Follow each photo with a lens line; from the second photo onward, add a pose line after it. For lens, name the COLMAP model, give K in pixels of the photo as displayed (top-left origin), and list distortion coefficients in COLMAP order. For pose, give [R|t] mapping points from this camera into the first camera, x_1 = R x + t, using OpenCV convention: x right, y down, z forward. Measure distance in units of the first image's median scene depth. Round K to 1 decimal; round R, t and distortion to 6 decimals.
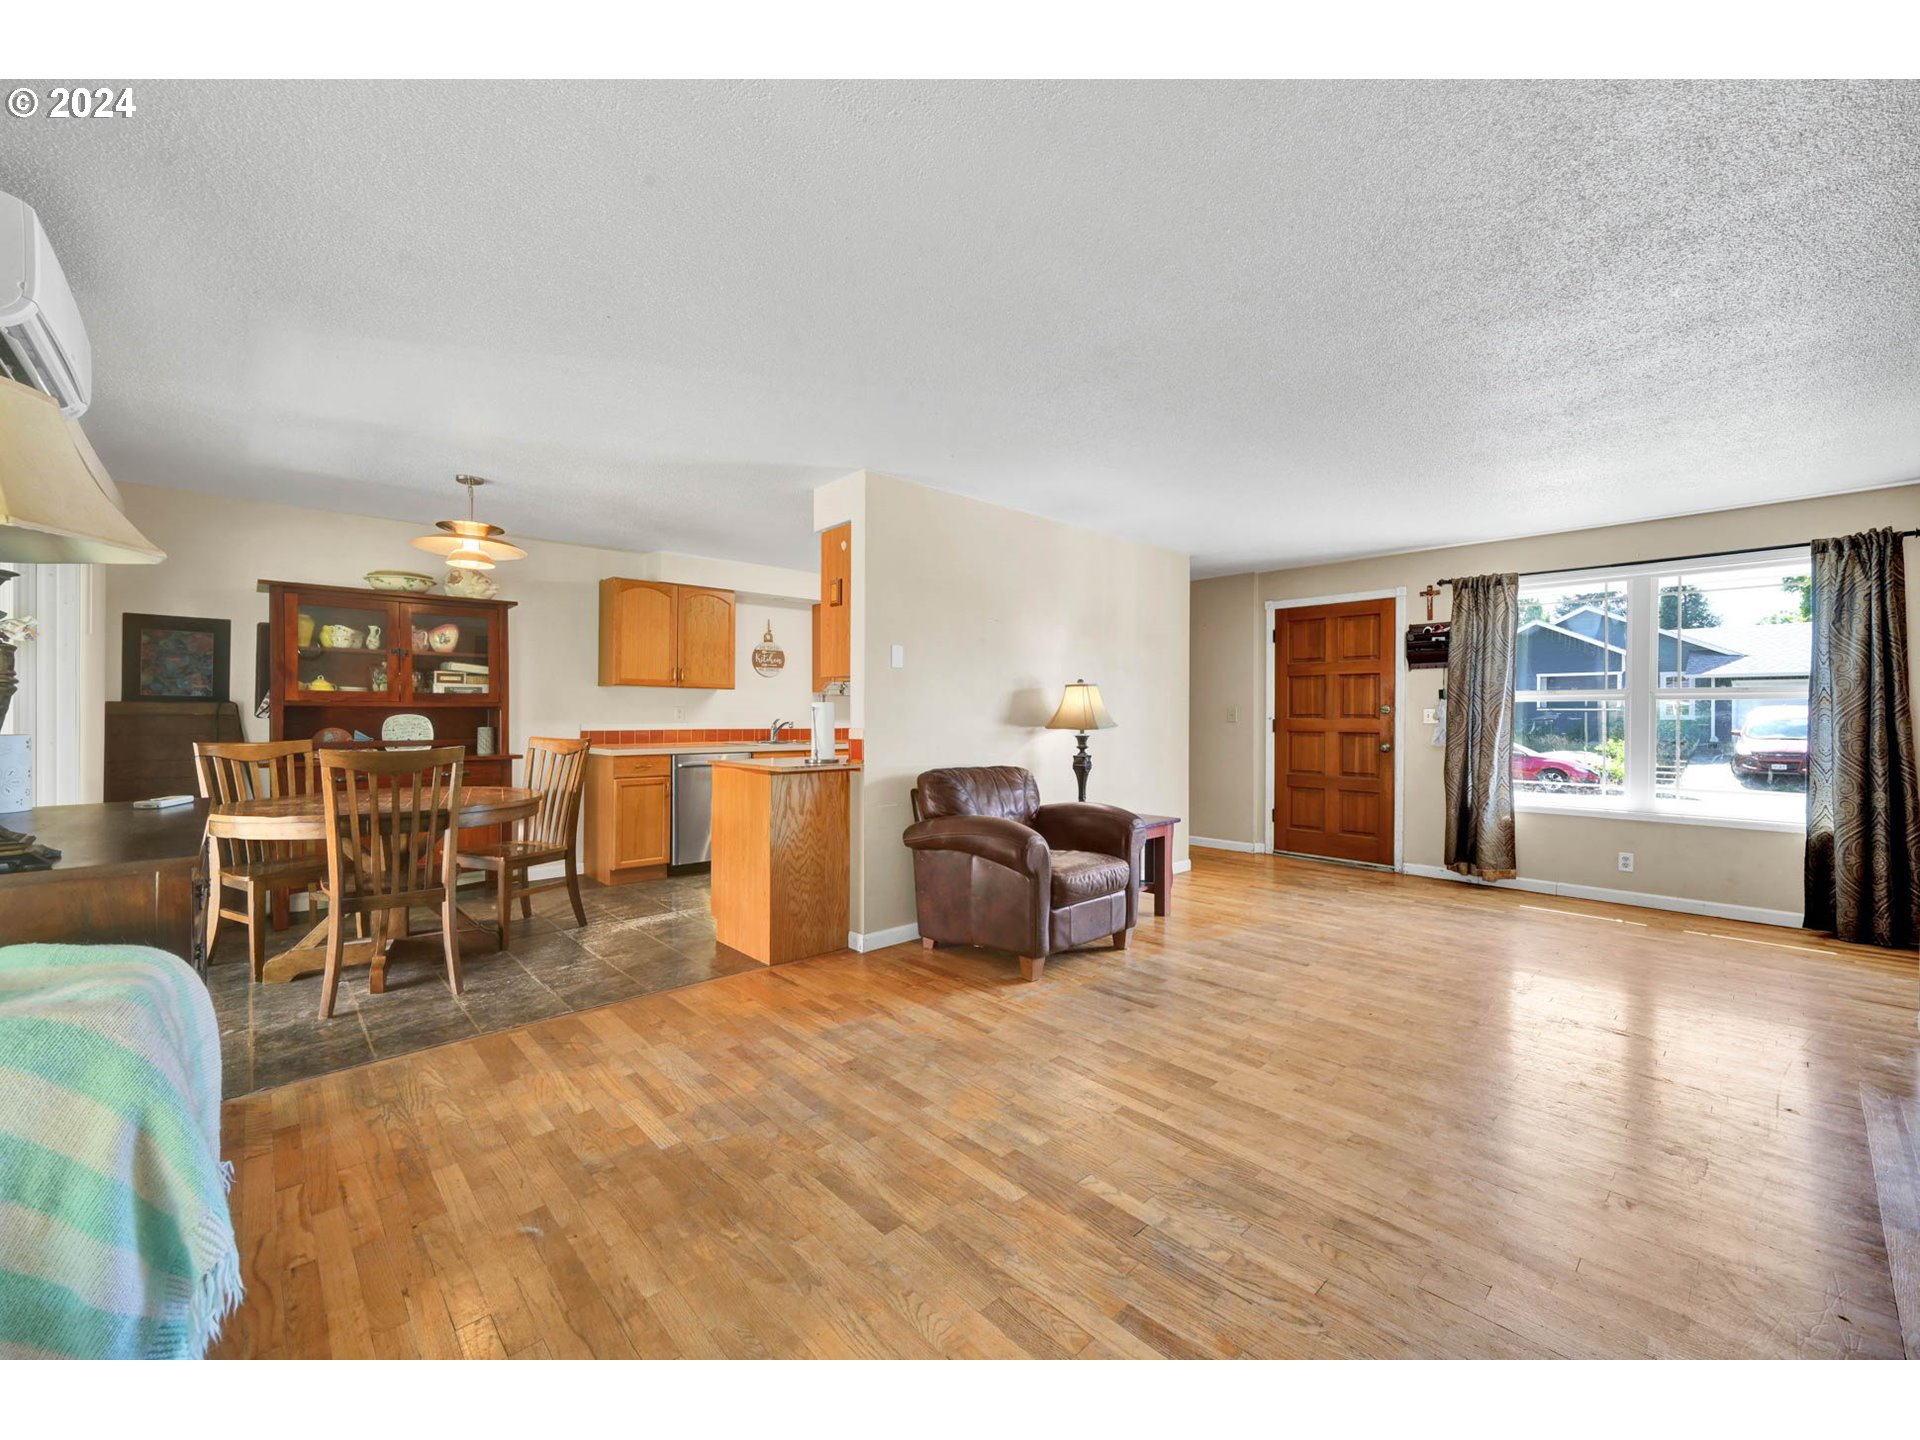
lens RADIAL K [[767.7, 0, 955.5], [0, 767.7, 709.5], [0, 0, 1]] dist [-0.003398, 0.000974]
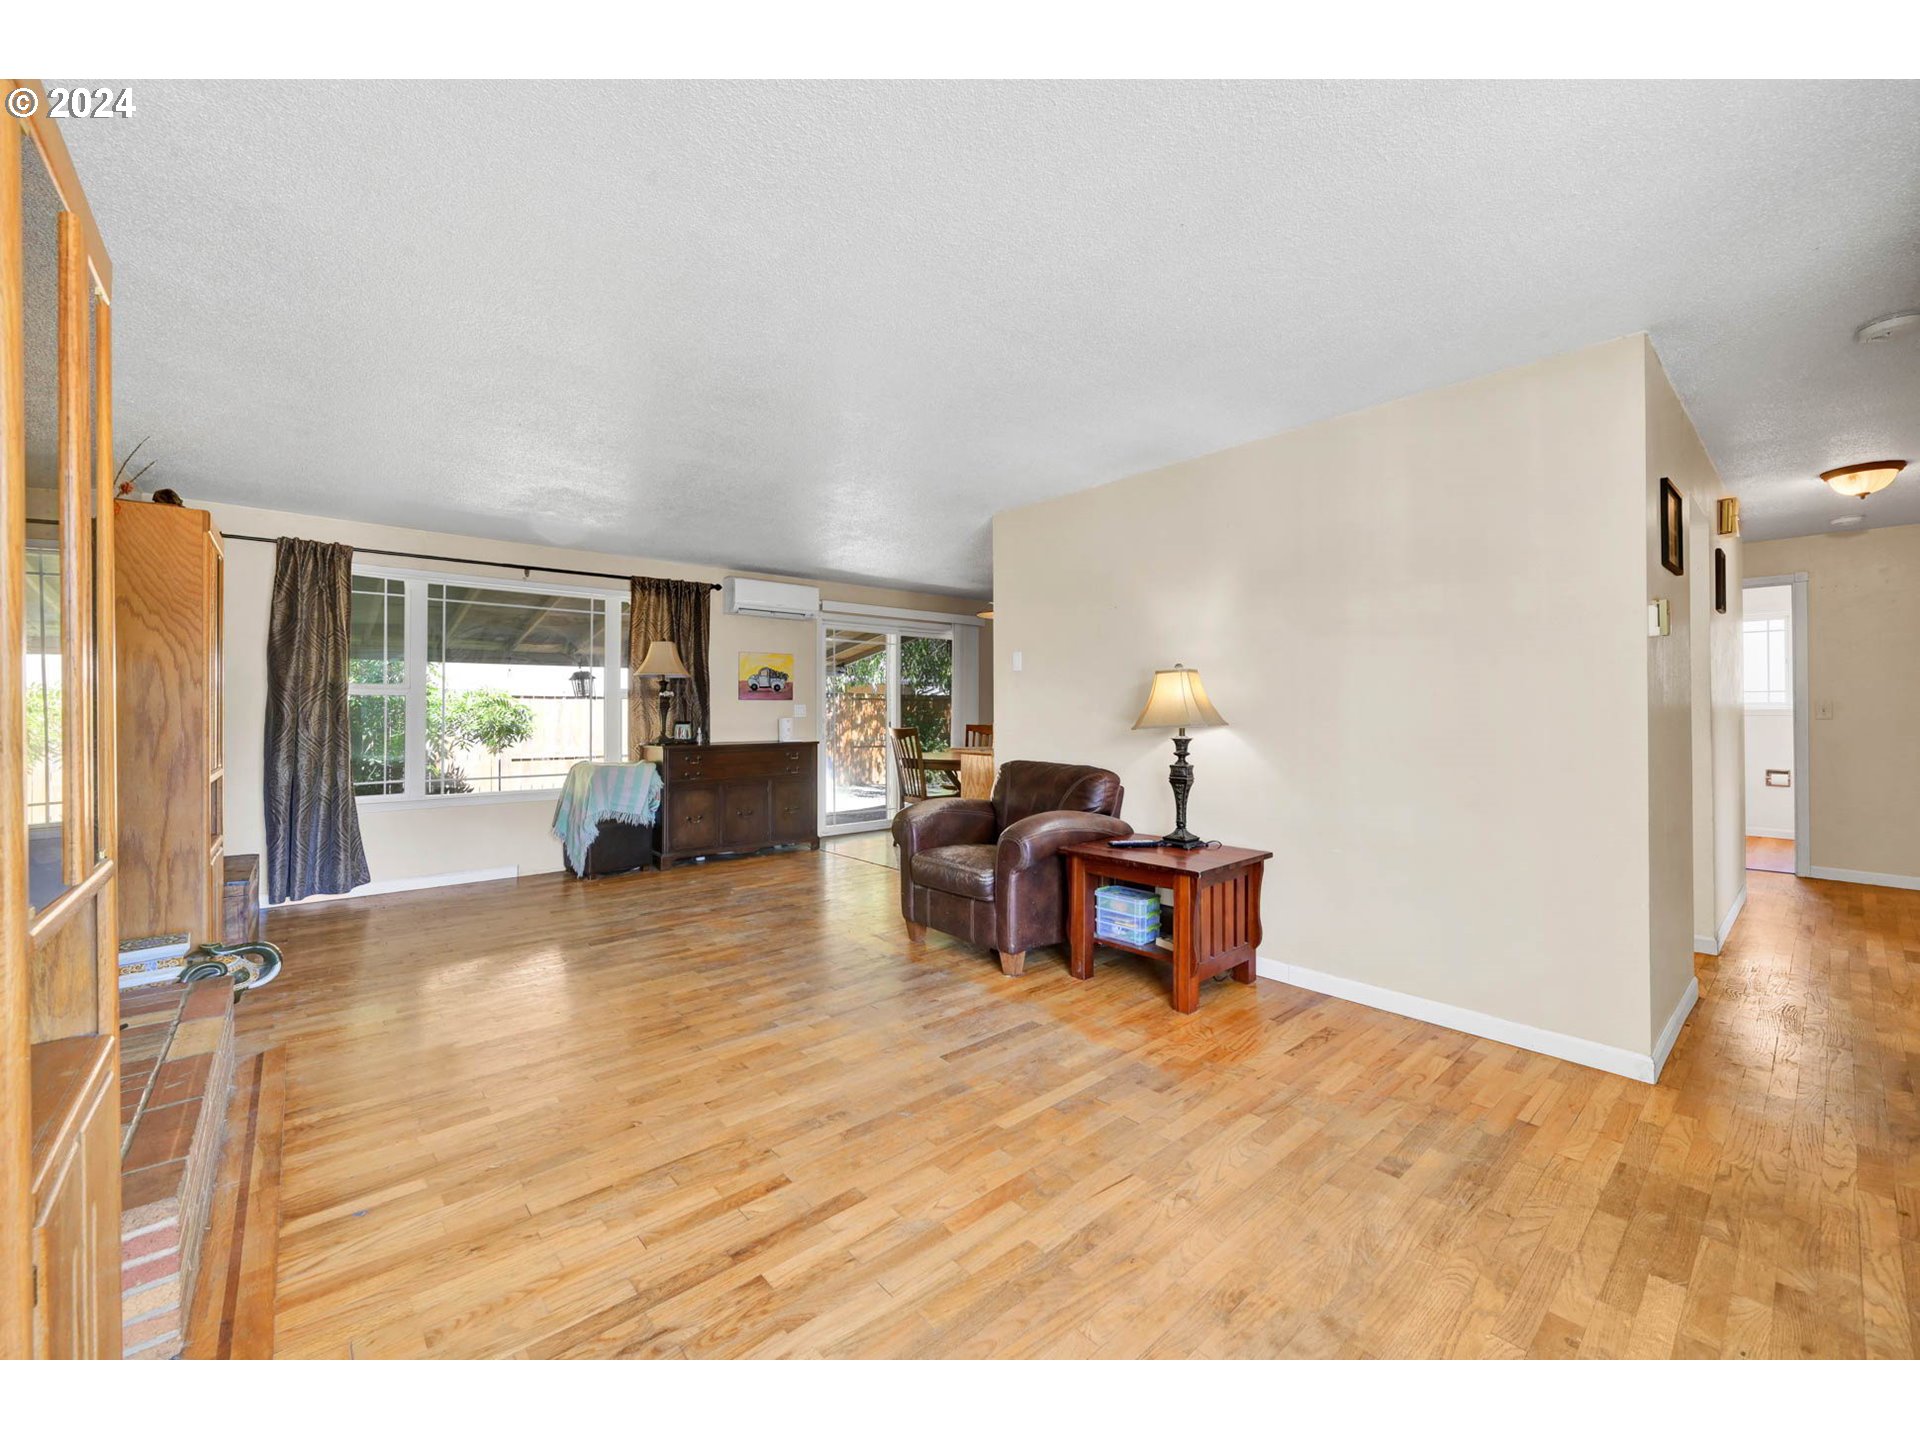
lens RADIAL K [[767.7, 0, 960.4], [0, 767.7, 718.0], [0, 0, 1]] dist [-0.003398, 0.000974]
pose [[-0.032368, -0.004524, -0.999466, 1.059856], [0.003613, 0.999983, -0.004643, 0.019521], [0.999469, -0.003761, -0.032351, 0.938724]]
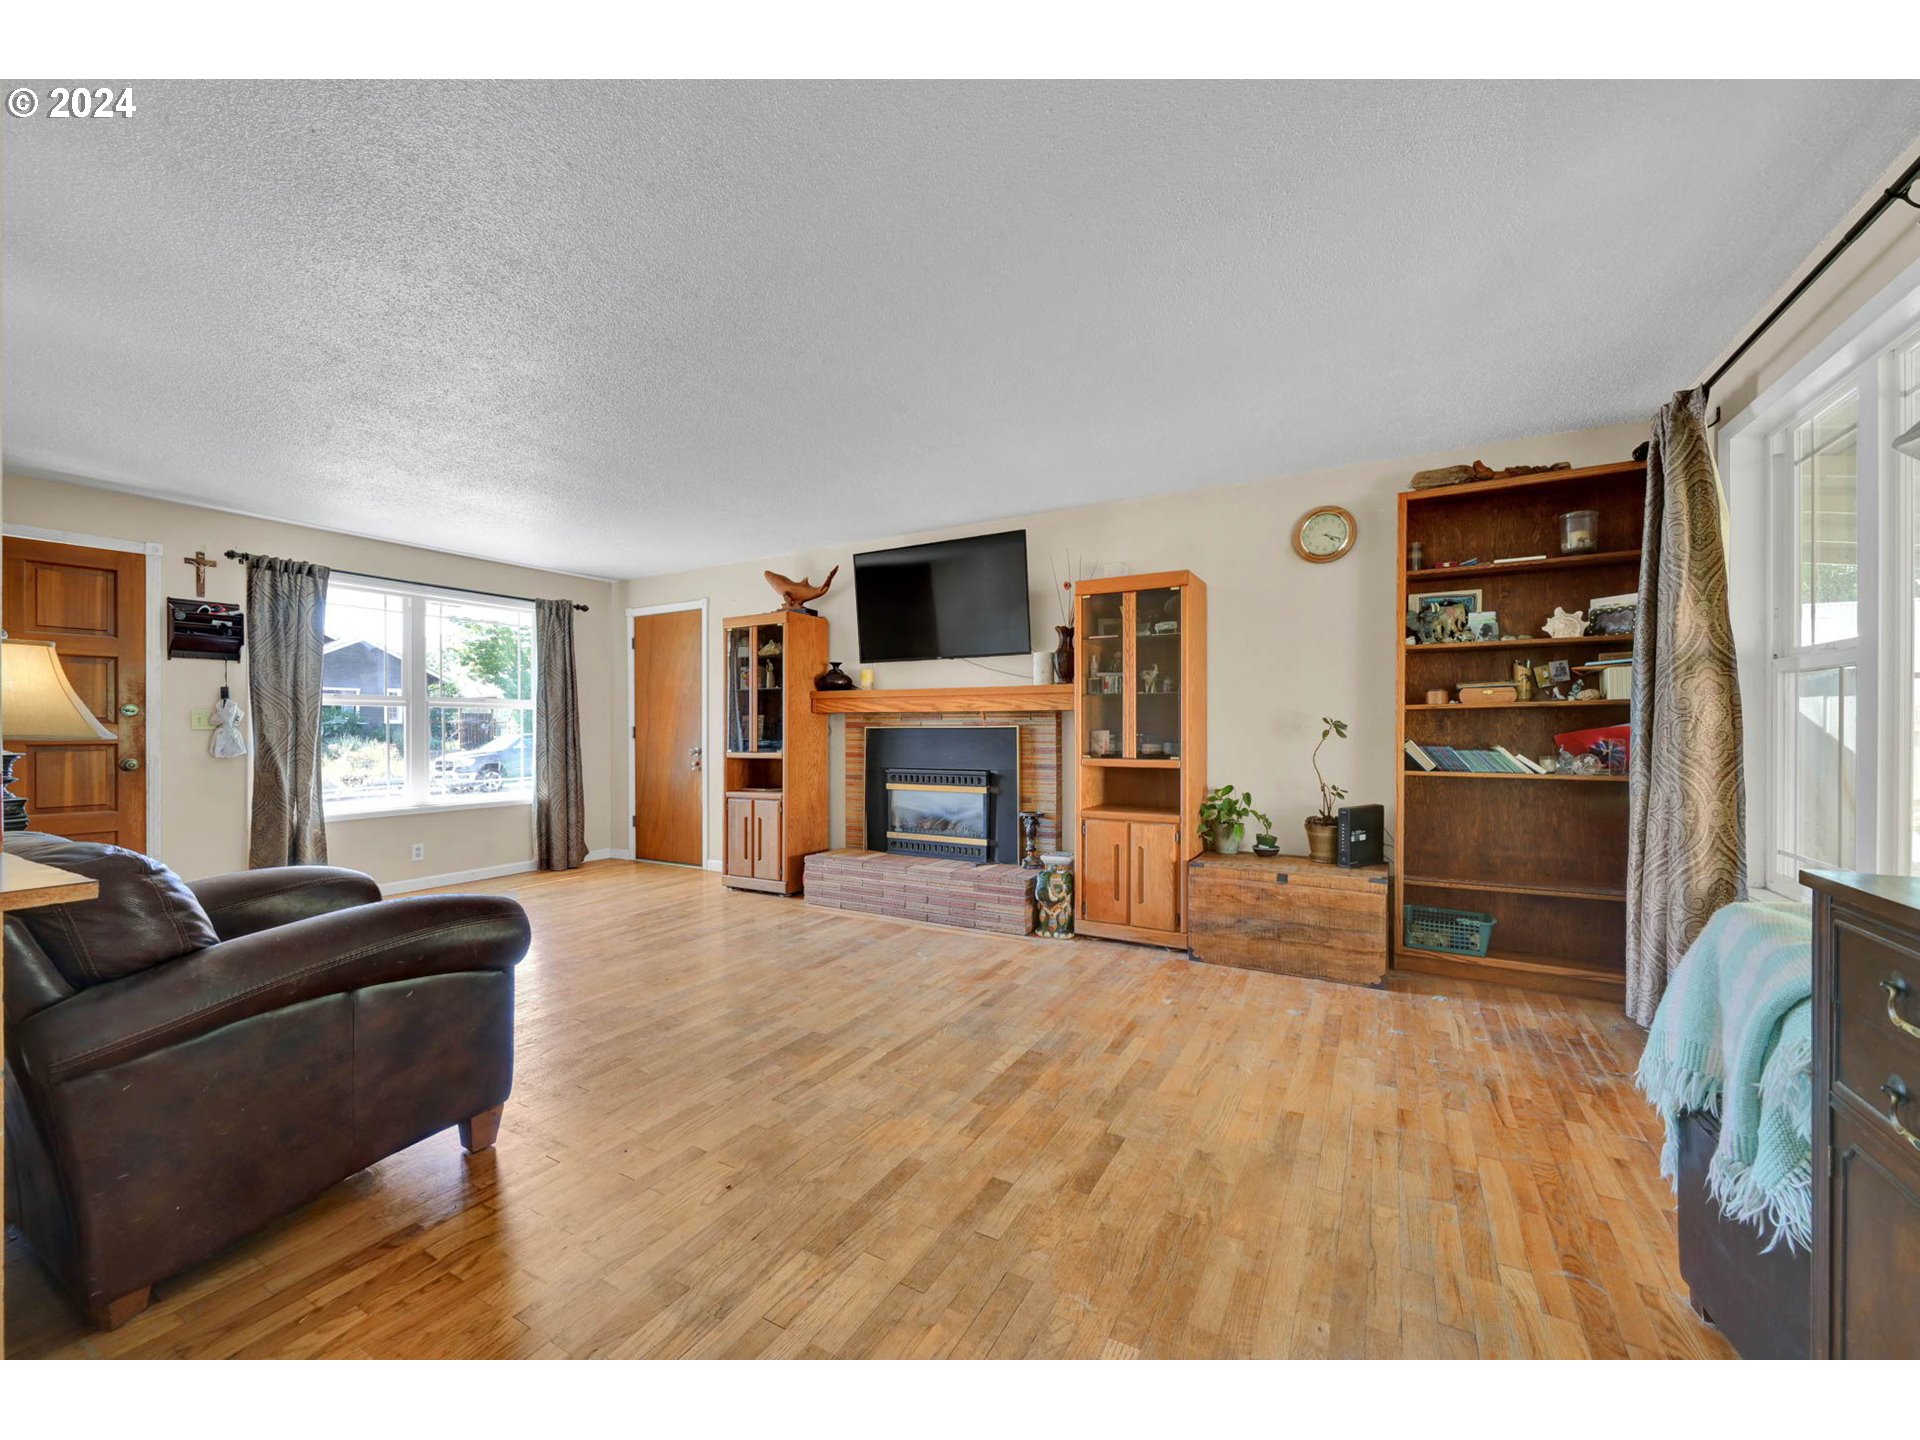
lens RADIAL K [[767.7, 0, 964.2], [0, 767.7, 730.4], [0, 0, 1]] dist [-0.003398, 0.000974]
pose [[-0.309976, -0.006129, 0.950725, -0.503877], [-0.003024, 0.999981, 0.005461, 0.017223], [-0.950740, -0.001182, -0.309988, 0.704991]]
